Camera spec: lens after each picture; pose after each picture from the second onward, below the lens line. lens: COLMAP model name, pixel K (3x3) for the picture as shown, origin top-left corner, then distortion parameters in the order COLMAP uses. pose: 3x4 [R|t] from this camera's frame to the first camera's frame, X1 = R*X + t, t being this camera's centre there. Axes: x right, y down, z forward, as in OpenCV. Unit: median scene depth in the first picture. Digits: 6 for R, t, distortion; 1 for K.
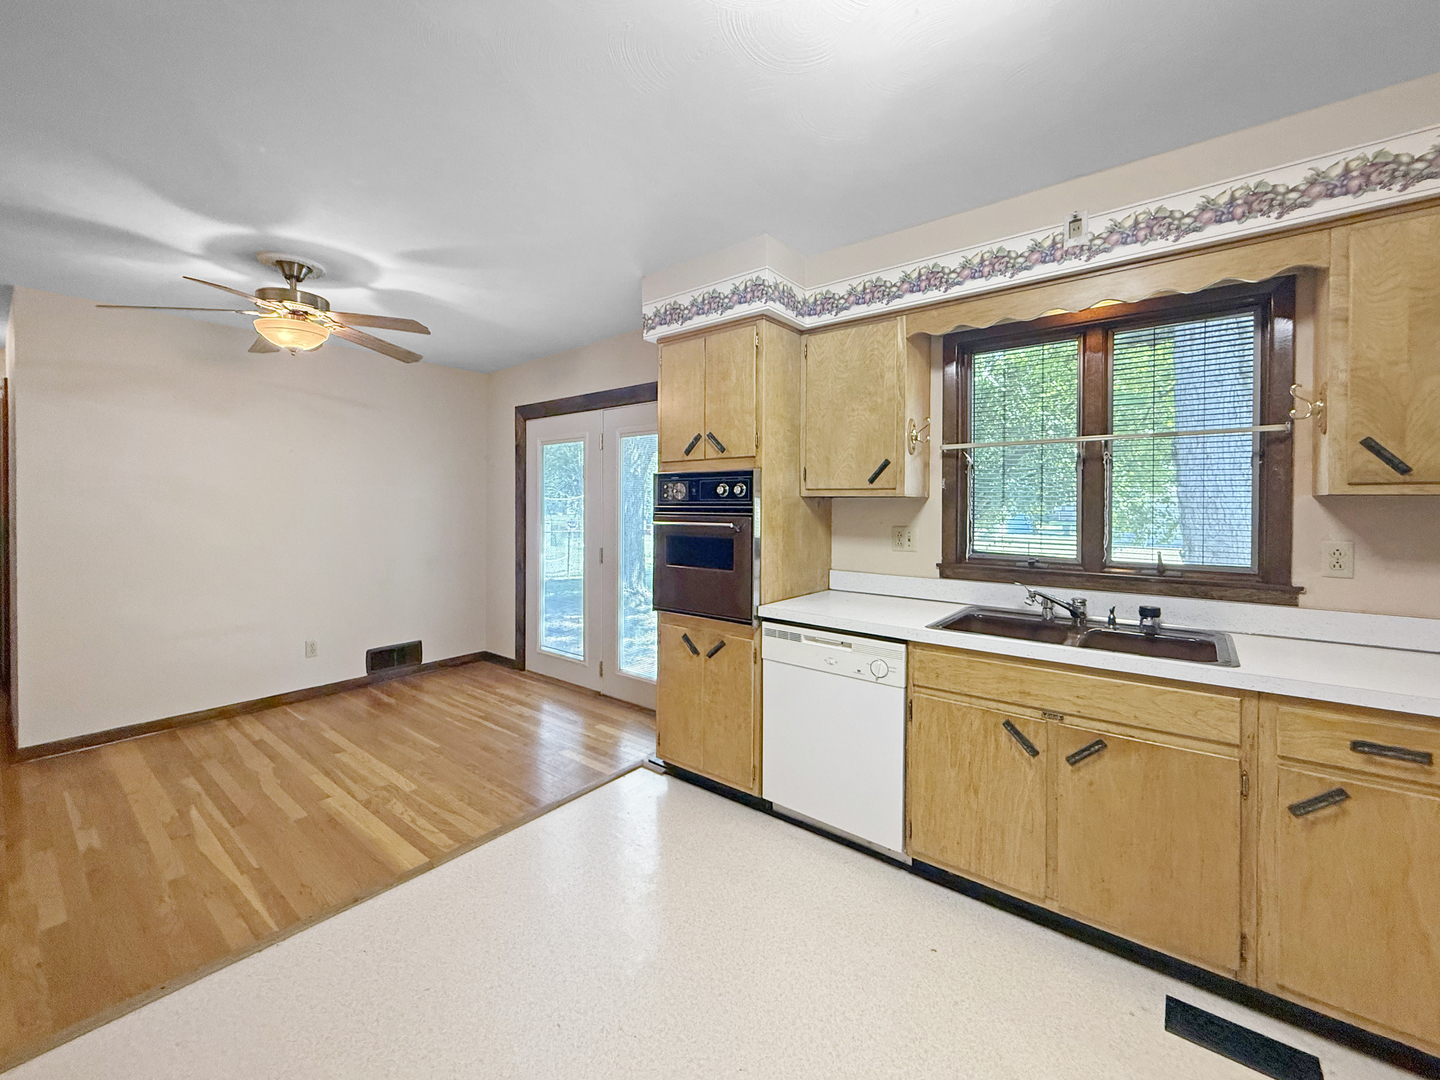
lens RADIAL K [[581.2, 0, 724.4], [0, 581.2, 509.1], [0, 0, 1]] dist [-0.000265, -0.000186]
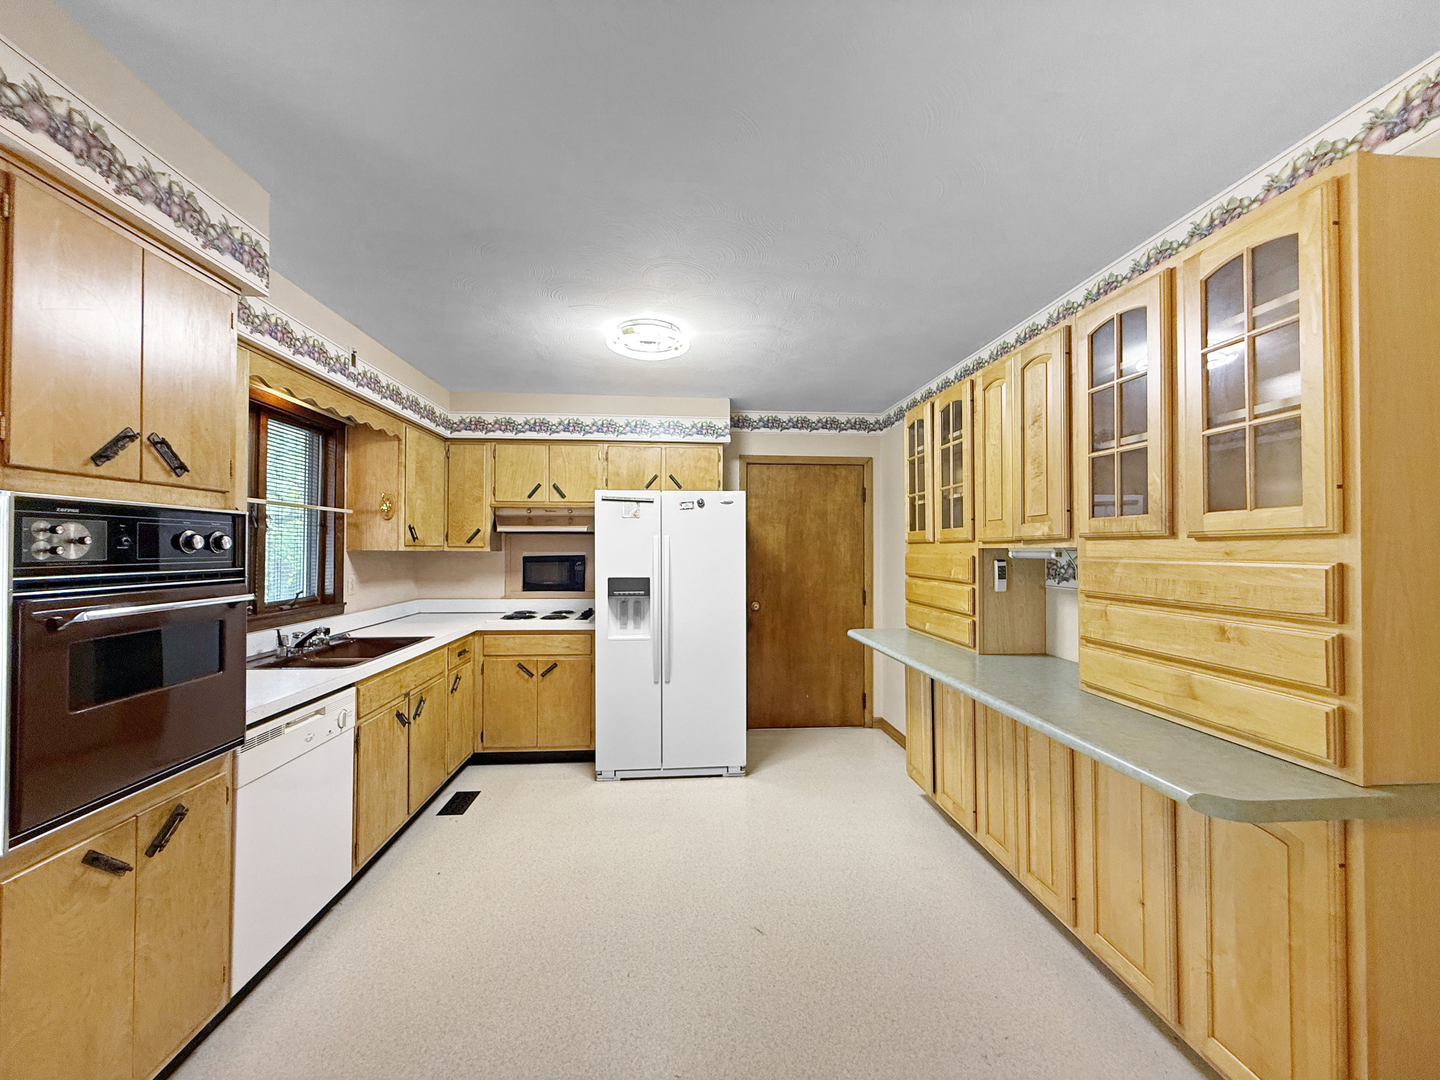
lens RADIAL K [[576.4, 0, 730.2], [0, 576.4, 545.4], [0, 0, 1]] dist [-0.000361, -0.000126]
pose [[-0.689619, 0.000782, 0.724172, -0.771166], [0.003184, 0.999993, 0.001952, -0.027691], [-0.724165, 0.003652, -0.689617, 0.975736]]
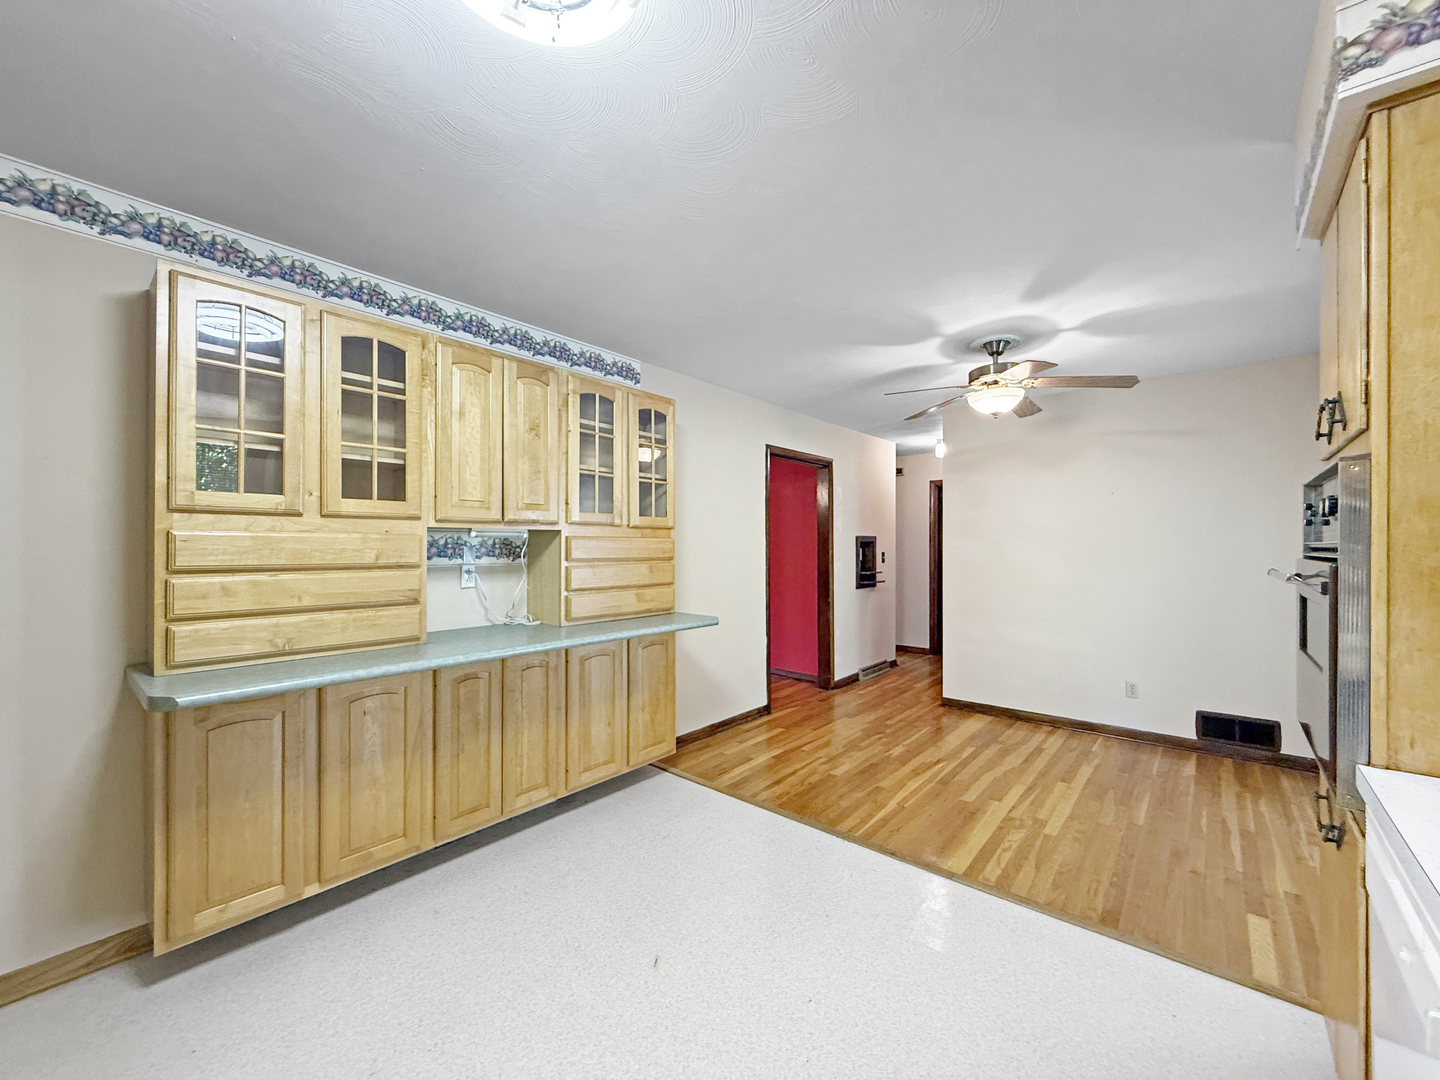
lens RADIAL K [[586.8, 0, 720.0], [0, 586.8, 540.0], [0, 0, 1]] dist [0.000351, 0.000058]
pose [[-0.032424, -0.012814, -0.999392, 0.491000], [-0.016297, 0.999792, -0.012290, 0.010043], [0.999341, 0.015889, -0.032626, 0.488344]]
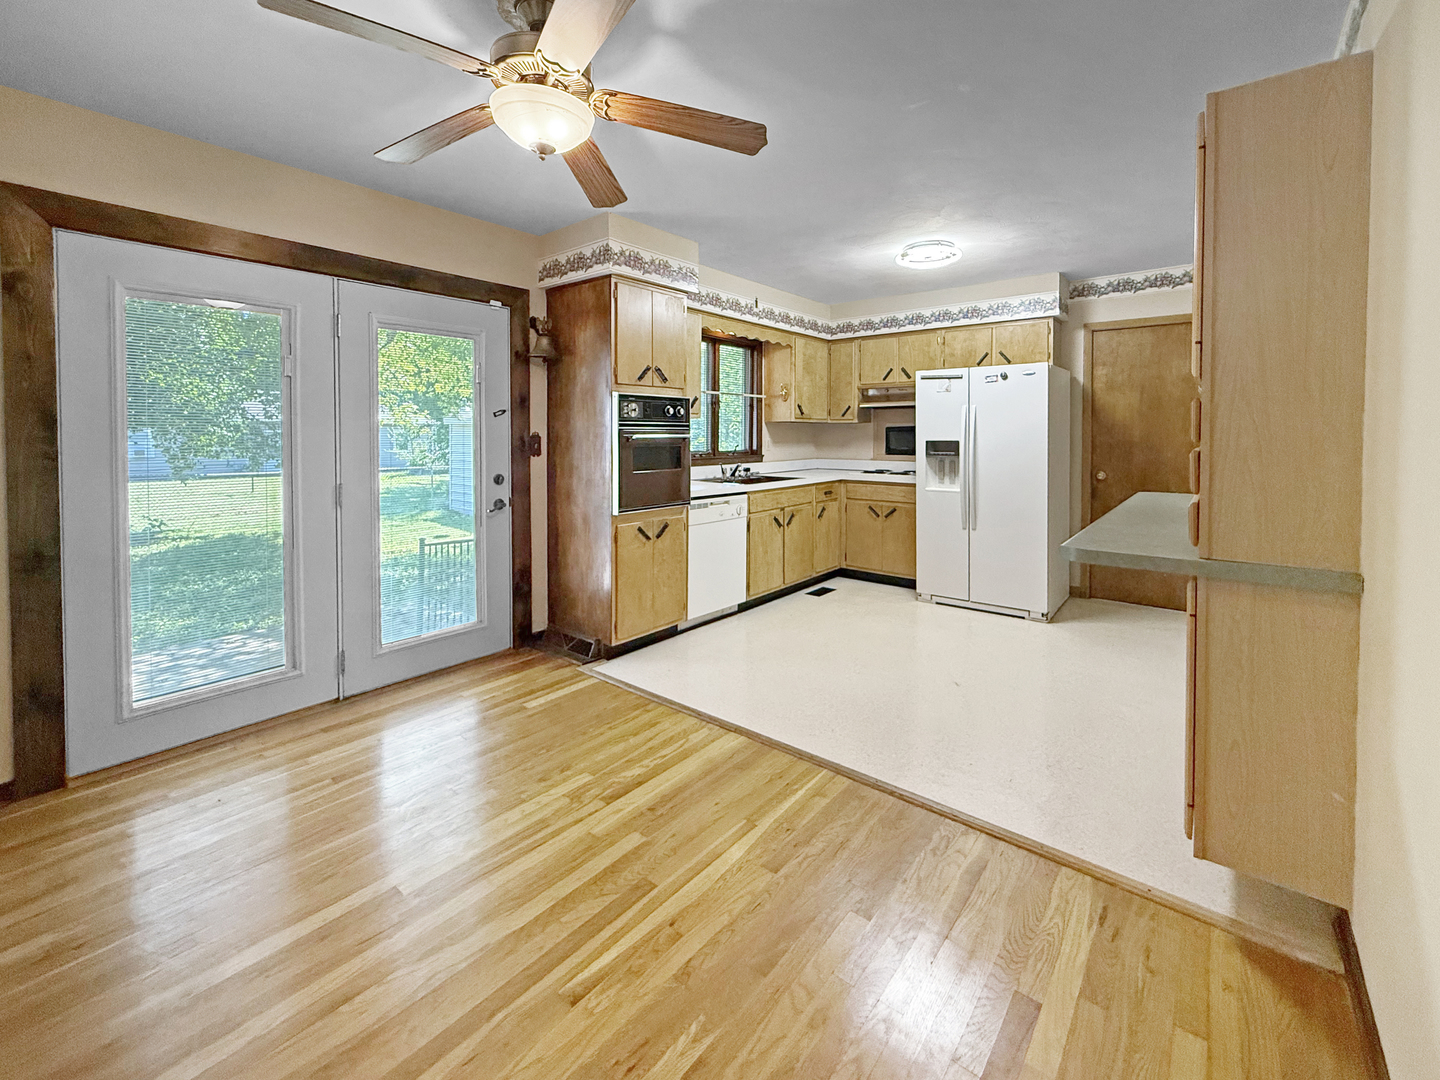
lens RADIAL K [[628.8, 0, 724.4], [0, 628.8, 450.4], [0, 0, 1]] dist [-0.000984, -0.000293]
pose [[0.008232, -0.028730, 0.999553, -1.429481], [0.010392, 0.999536, 0.028644, 0.018224], [-0.999912, 0.010152, 0.008526, 0.832303]]
